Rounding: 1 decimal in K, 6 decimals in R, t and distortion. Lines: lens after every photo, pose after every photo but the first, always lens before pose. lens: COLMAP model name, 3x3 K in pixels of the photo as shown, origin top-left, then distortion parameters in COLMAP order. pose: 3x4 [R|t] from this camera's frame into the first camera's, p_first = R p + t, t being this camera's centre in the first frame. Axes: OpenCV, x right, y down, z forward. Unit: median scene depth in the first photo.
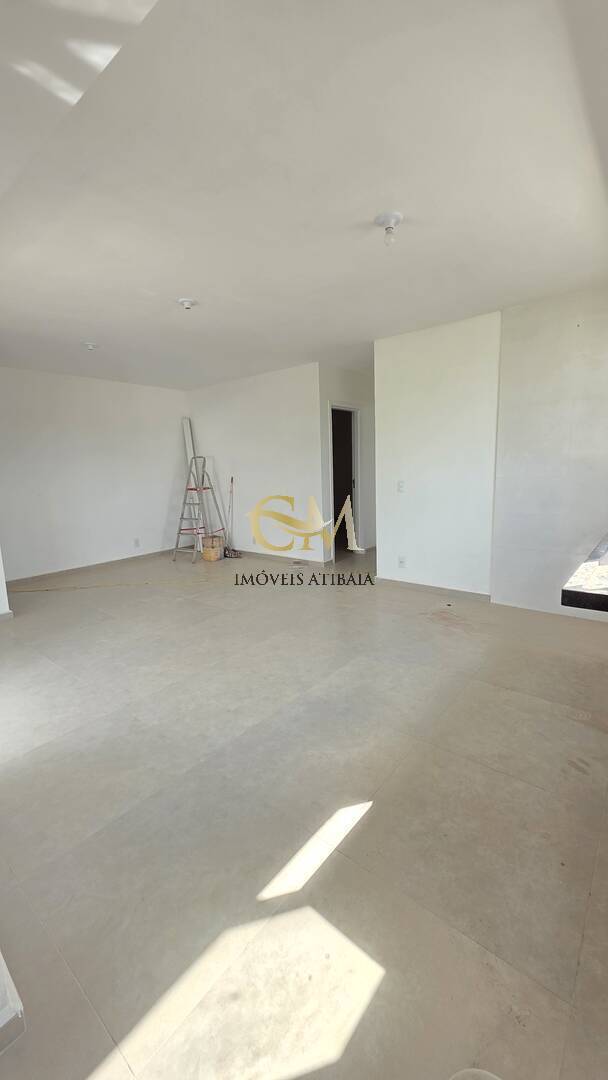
lens RADIAL K [[427.0, 0, 307.8], [0, 427.0, 538.6], [0, 0, 1]] dist [0.001247, 0.000753]
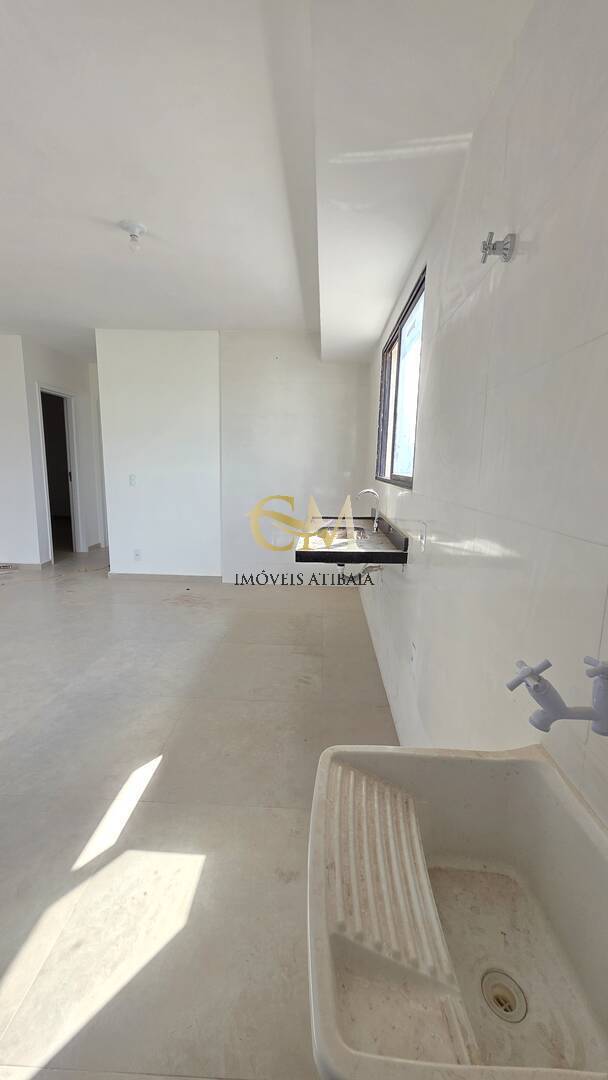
lens RADIAL K [[427.0, 0, 300.0], [0, 427.0, 538.2], [0, 0, 1]] dist [0.001247, 0.000753]
pose [[0.803075, -0.052449, 0.593565, -0.154812], [0.049928, 0.998539, 0.020682, 0.031104], [-0.593782, 0.013026, 0.804521, -0.102420]]
